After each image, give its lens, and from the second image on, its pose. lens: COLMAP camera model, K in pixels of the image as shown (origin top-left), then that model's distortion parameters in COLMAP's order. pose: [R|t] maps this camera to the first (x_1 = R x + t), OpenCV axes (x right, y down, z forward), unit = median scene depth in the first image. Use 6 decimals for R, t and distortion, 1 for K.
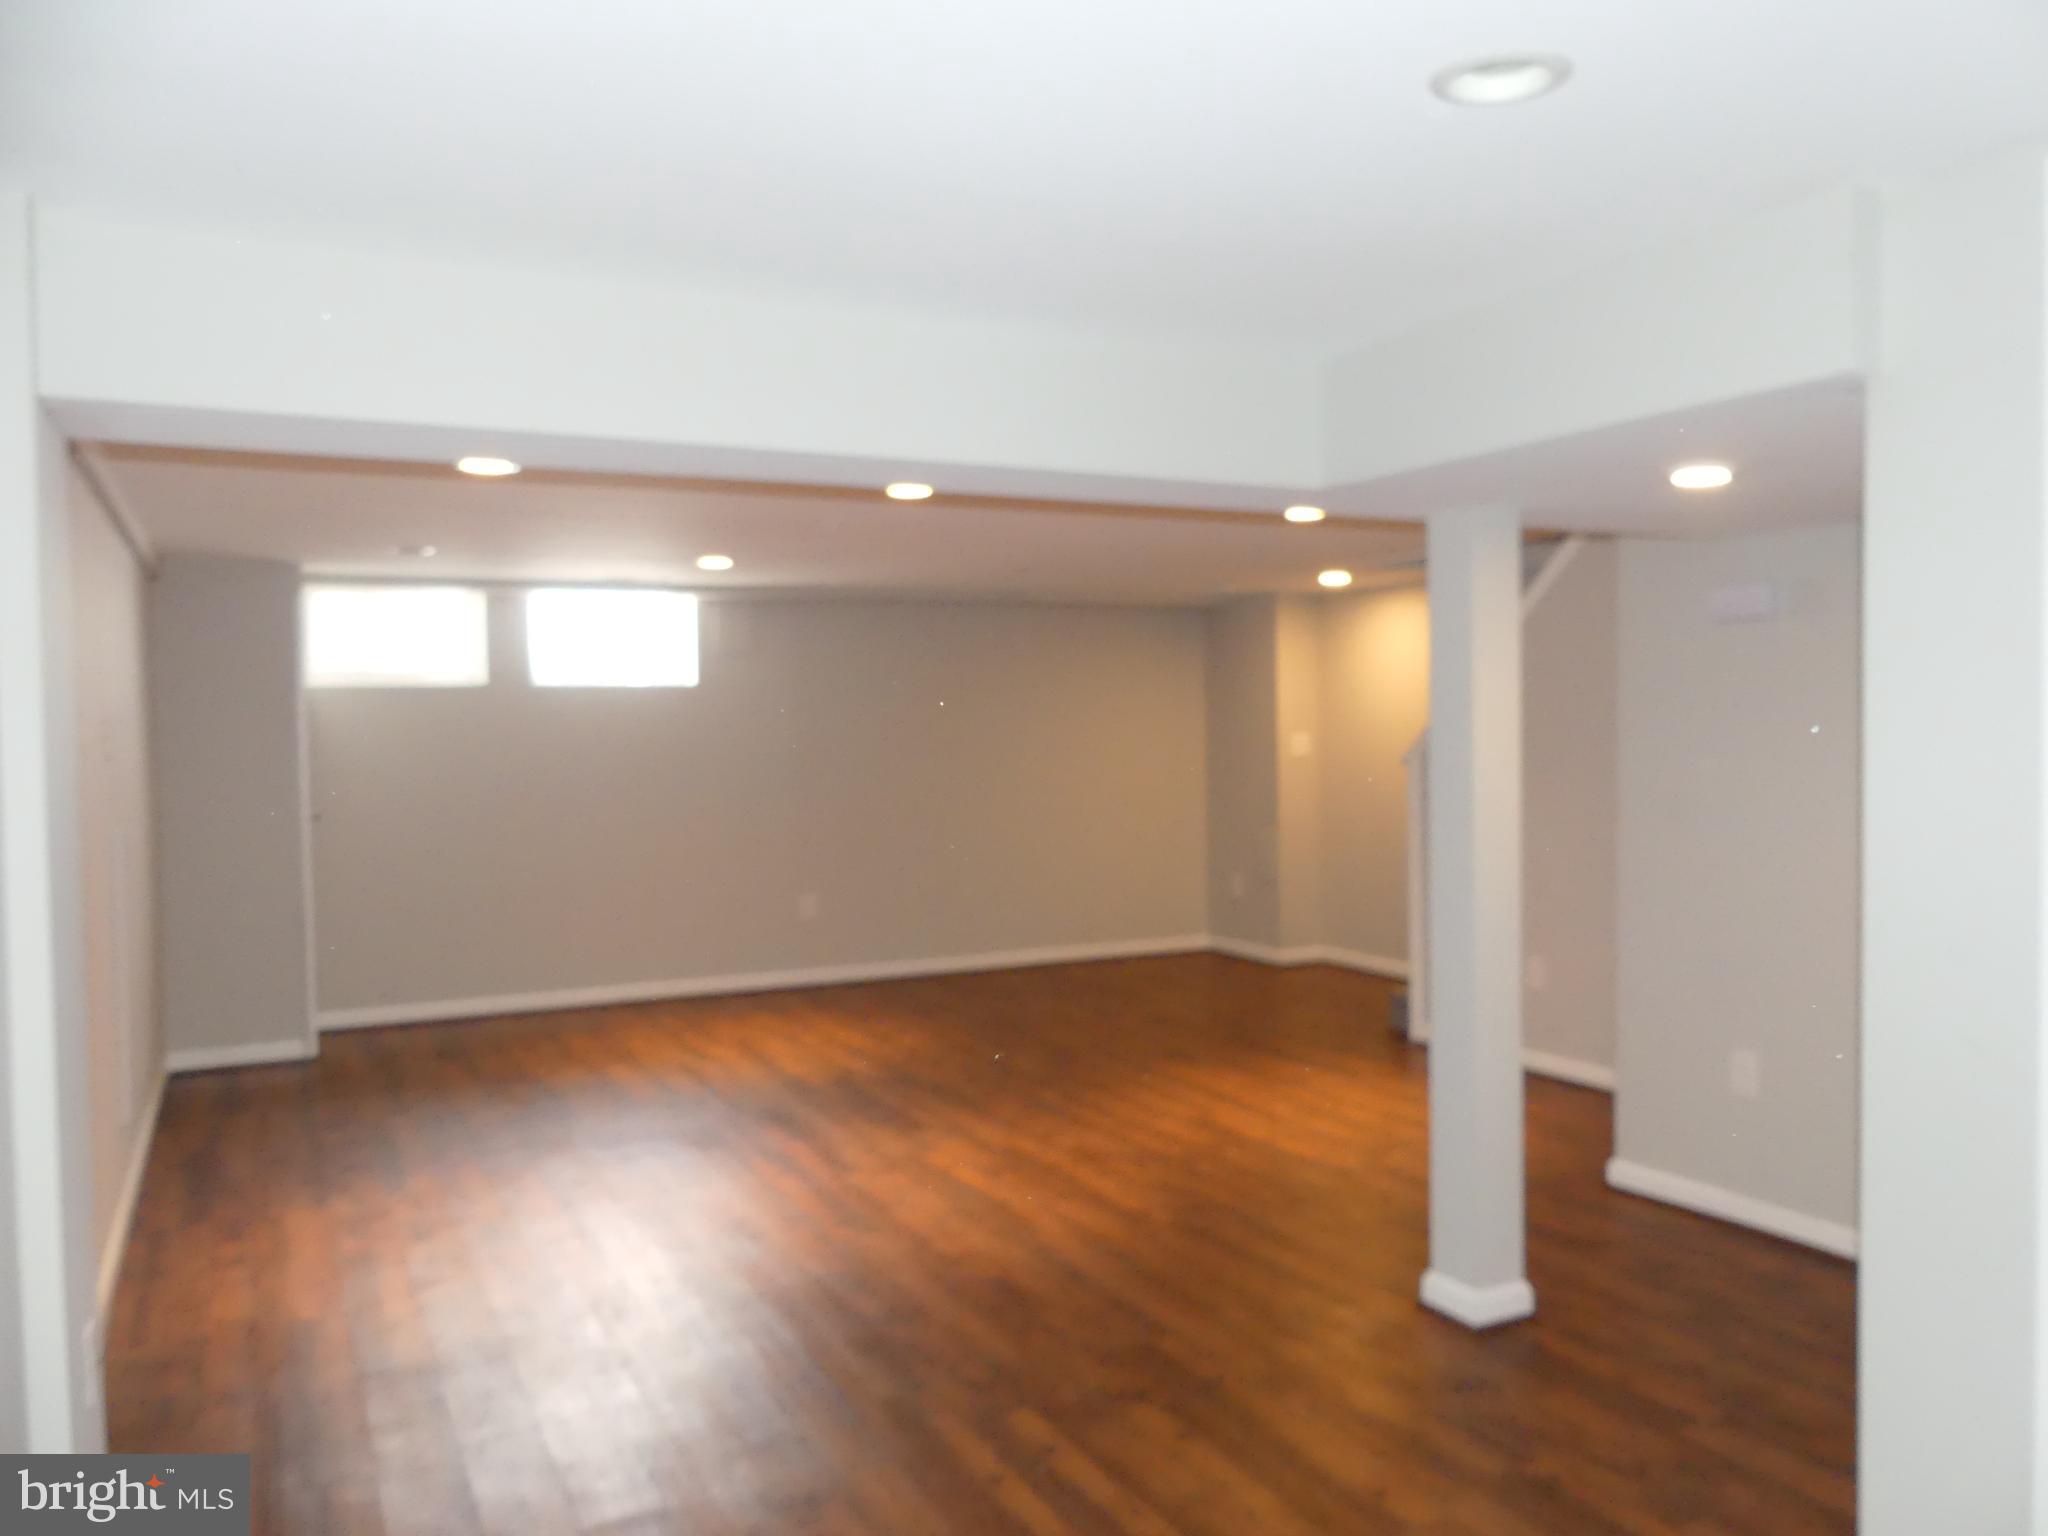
lens RADIAL K [[1541.0, 0, 1044.9], [0, 1541.0, 759.3], [0, 0, 1]] dist [-0.054092, 0.077154]
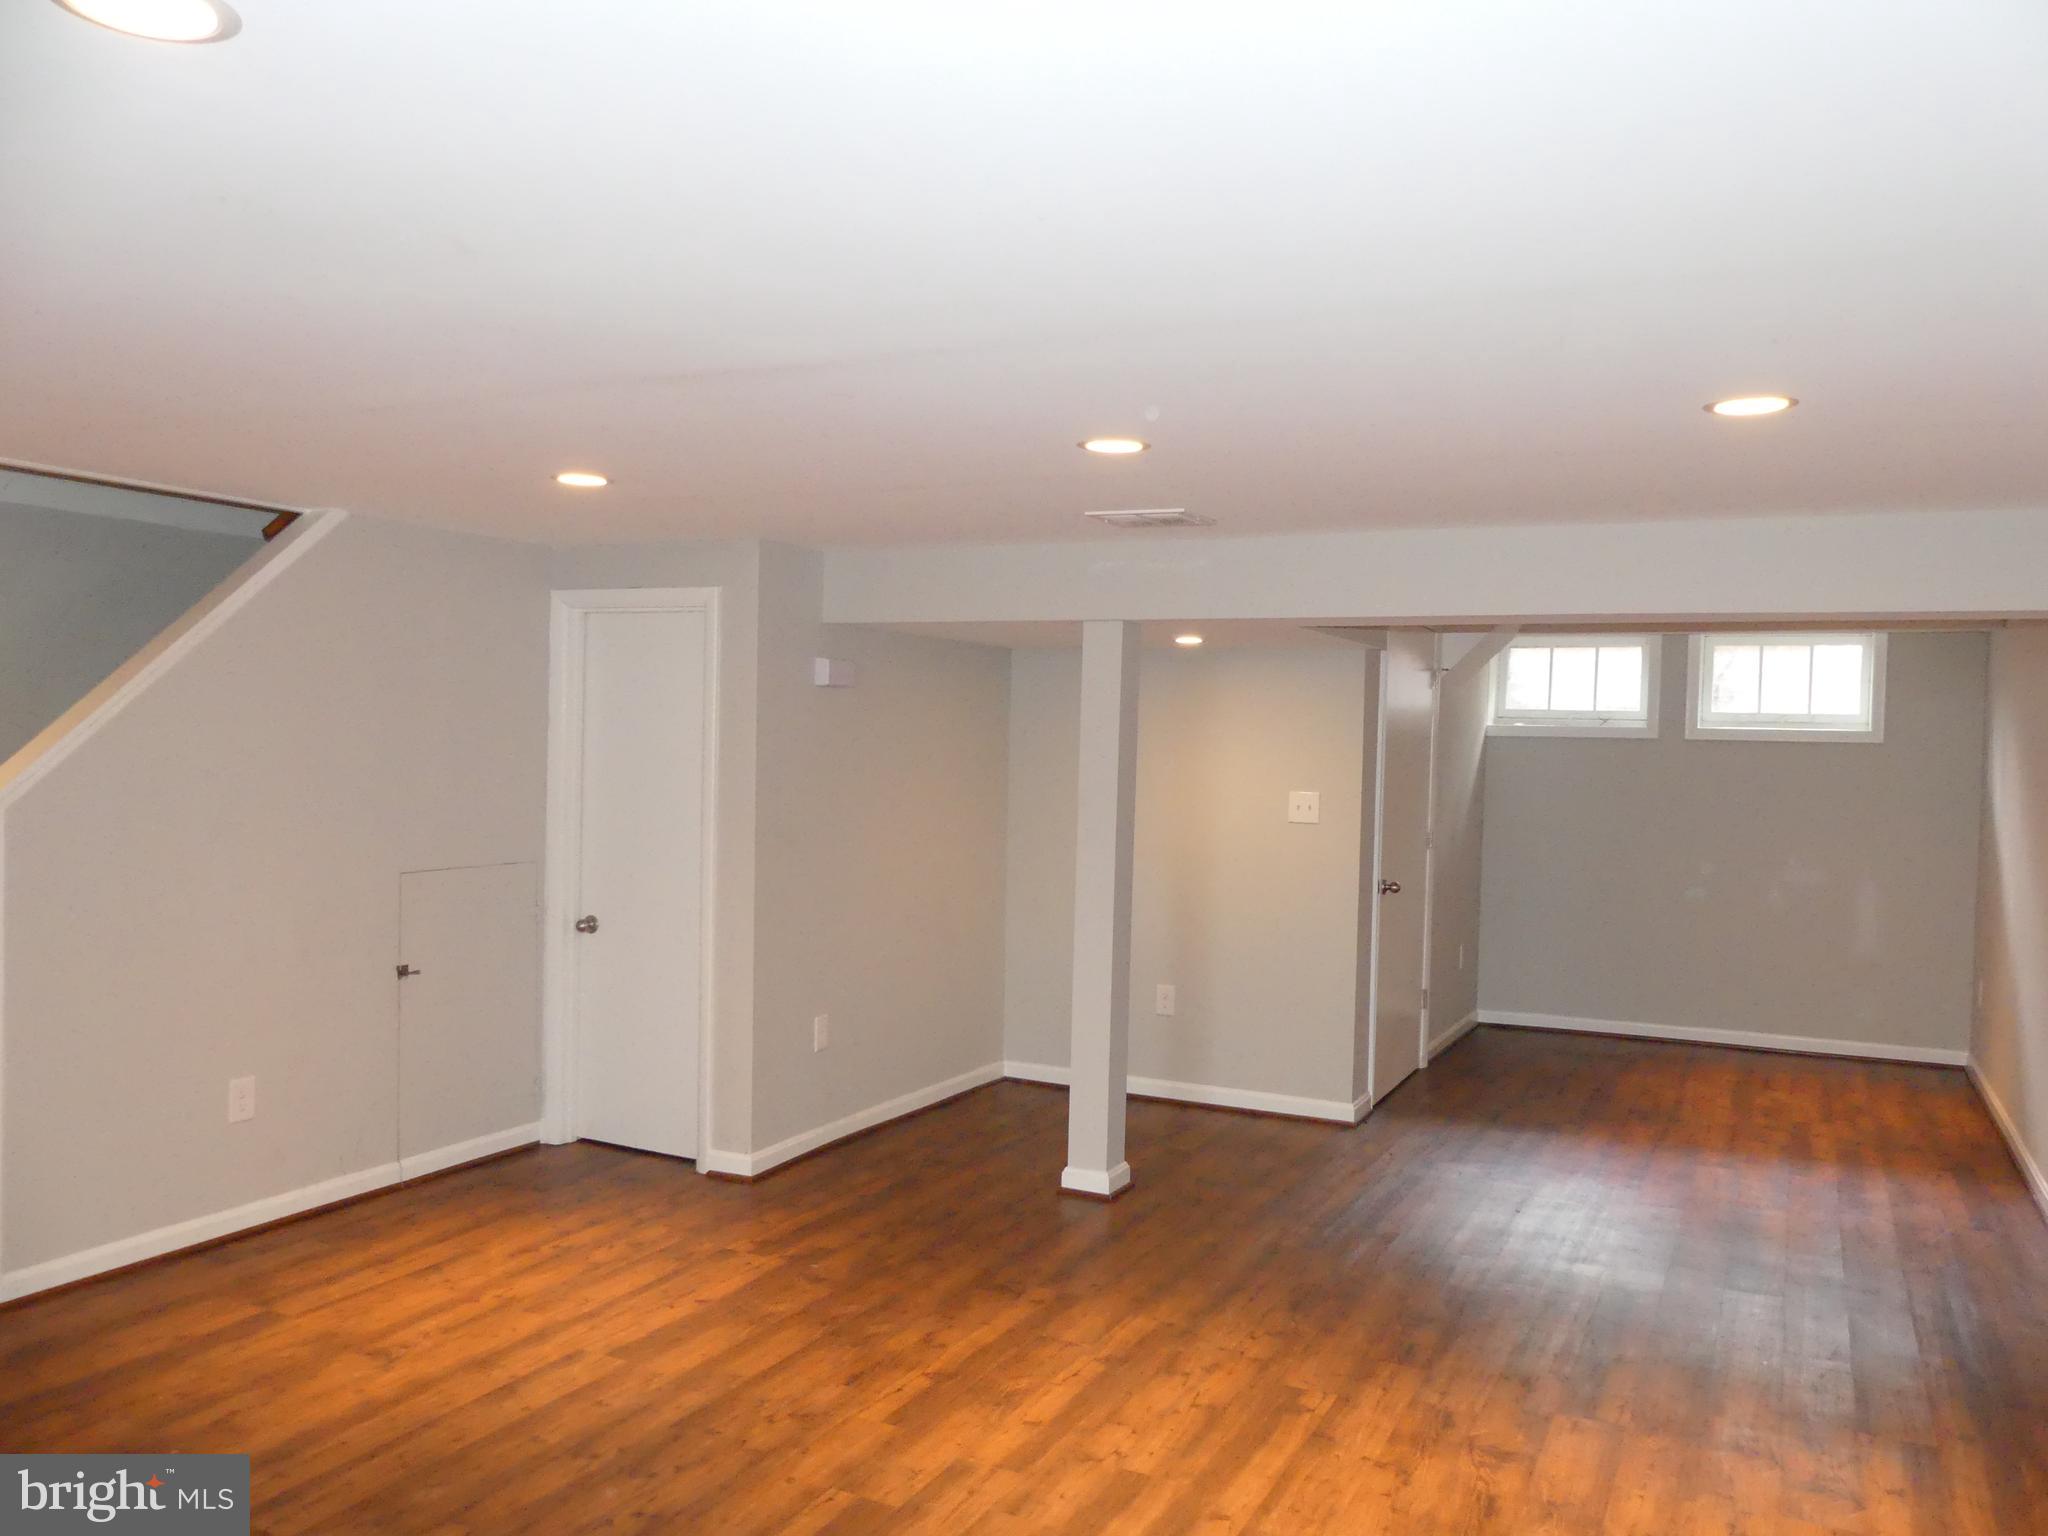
lens RADIAL K [[1541.0, 0, 1044.9], [0, 1541.0, 759.3], [0, 0, 1]] dist [-0.054092, 0.077154]
pose [[-0.586404, -0.021737, 0.809727, -0.625200], [-0.002167, 0.999678, 0.025267, -0.050436], [-0.810016, 0.013062, -0.586262, 1.415843]]
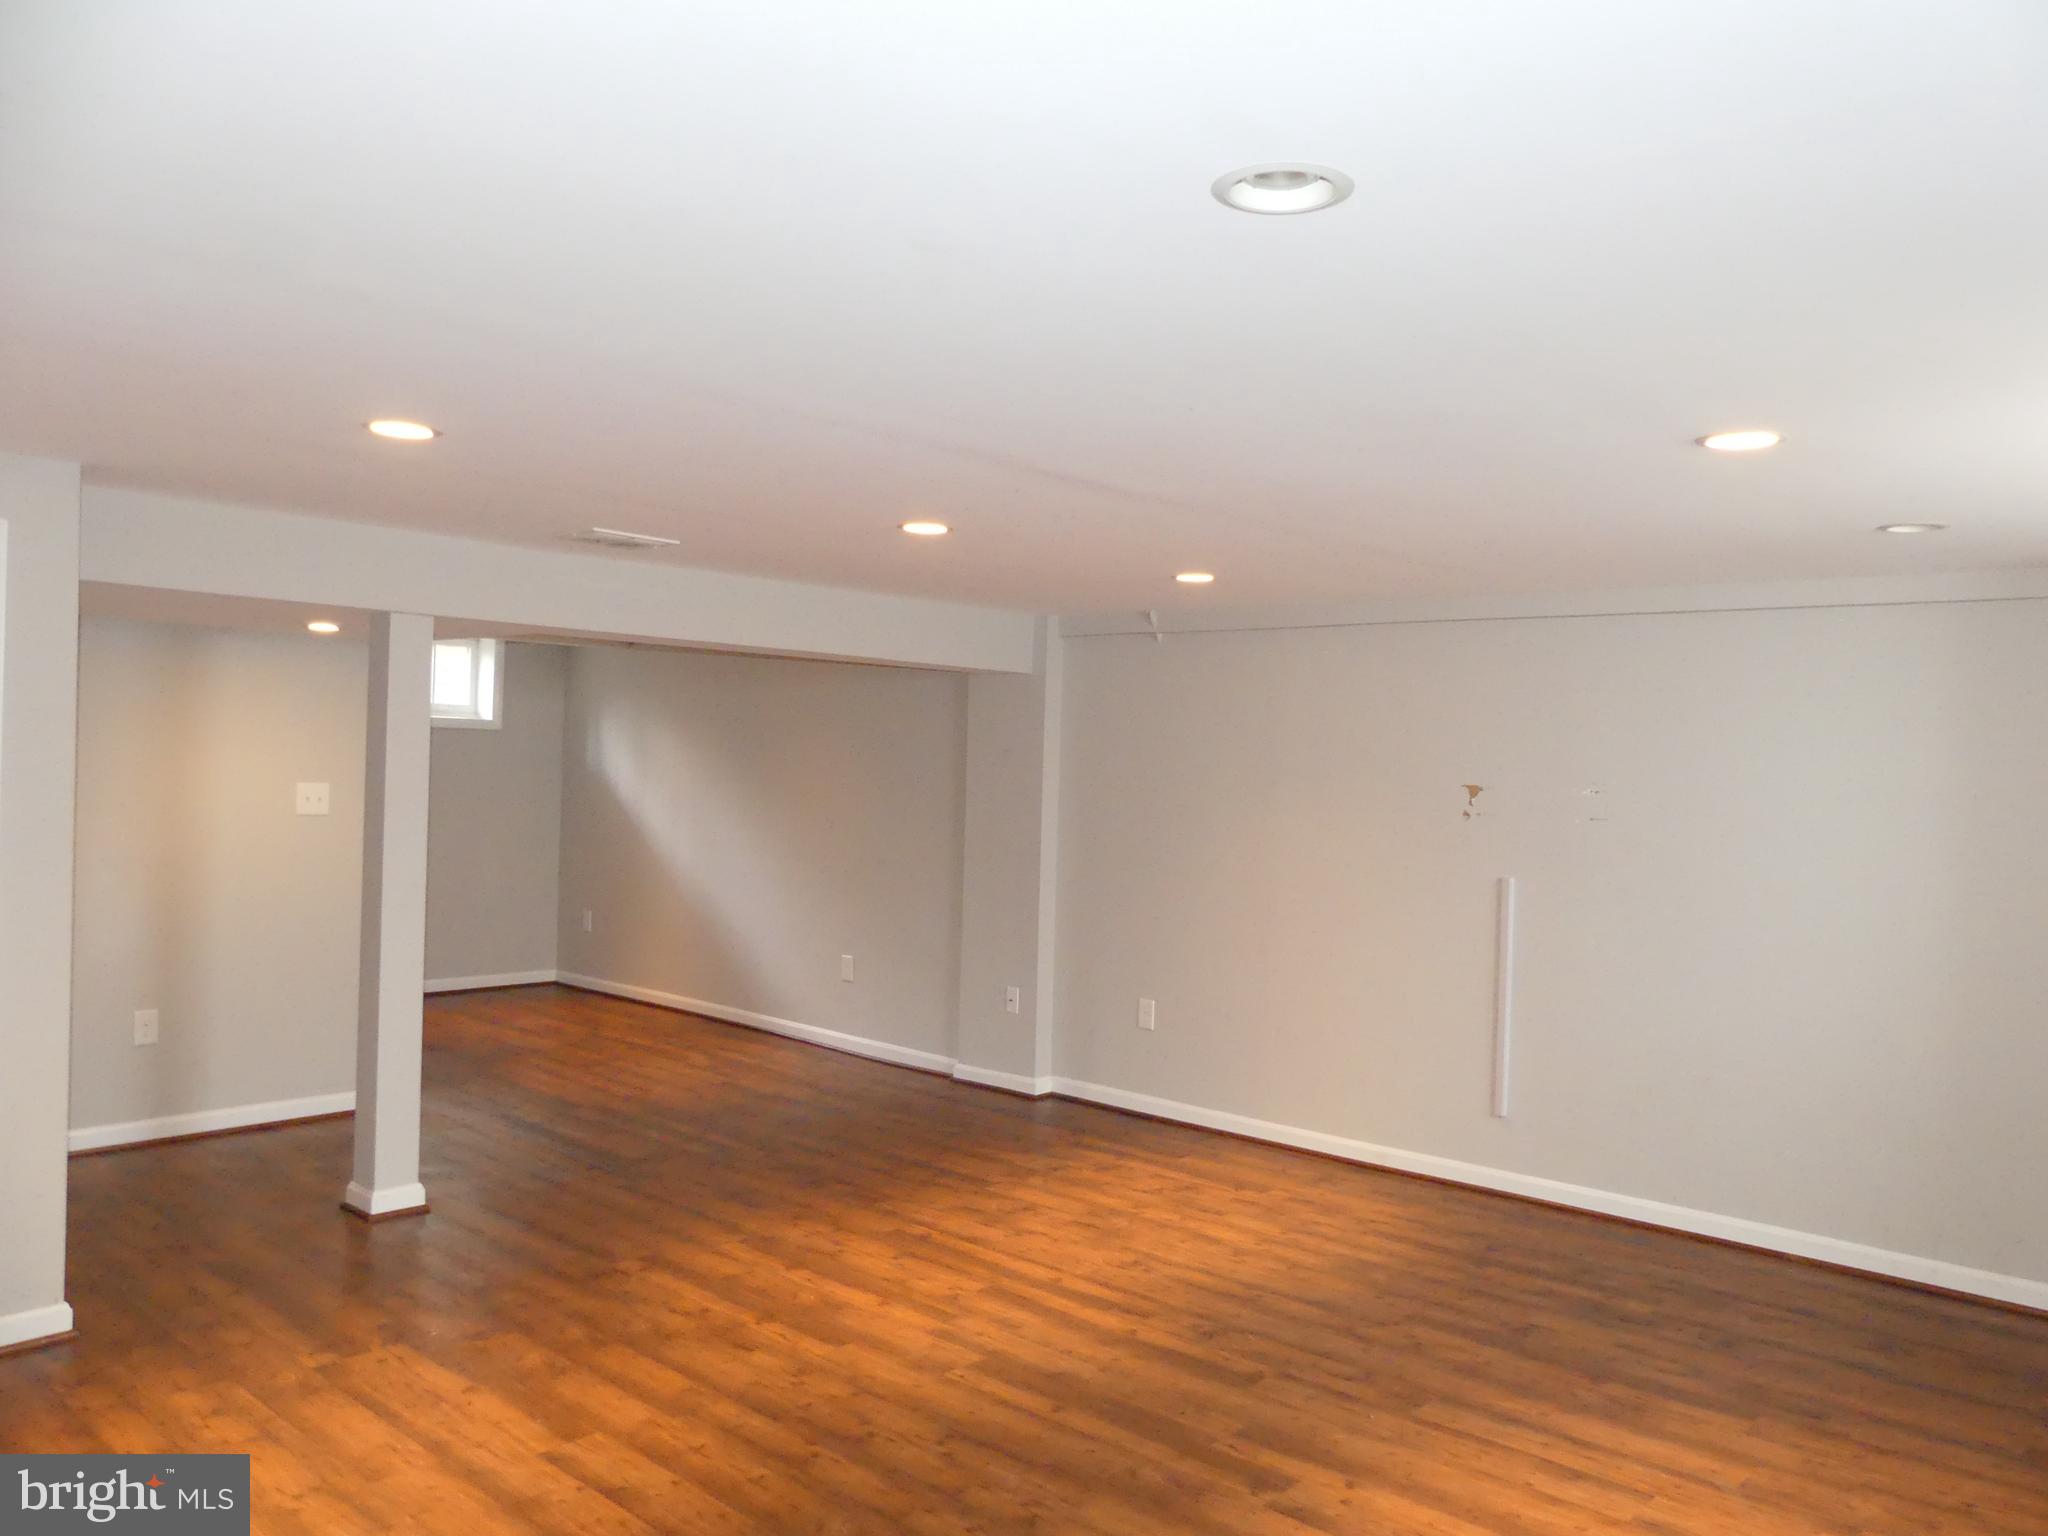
lens RADIAL K [[1541.0, 0, 1044.9], [0, 1541.0, 759.3], [0, 0, 1]] dist [-0.054092, 0.077154]
pose [[-0.938193, -0.029576, -0.344848, 0.161361], [-0.039377, 0.998994, 0.021451, -0.060076], [0.343866, 0.033704, -0.938414, 1.851595]]
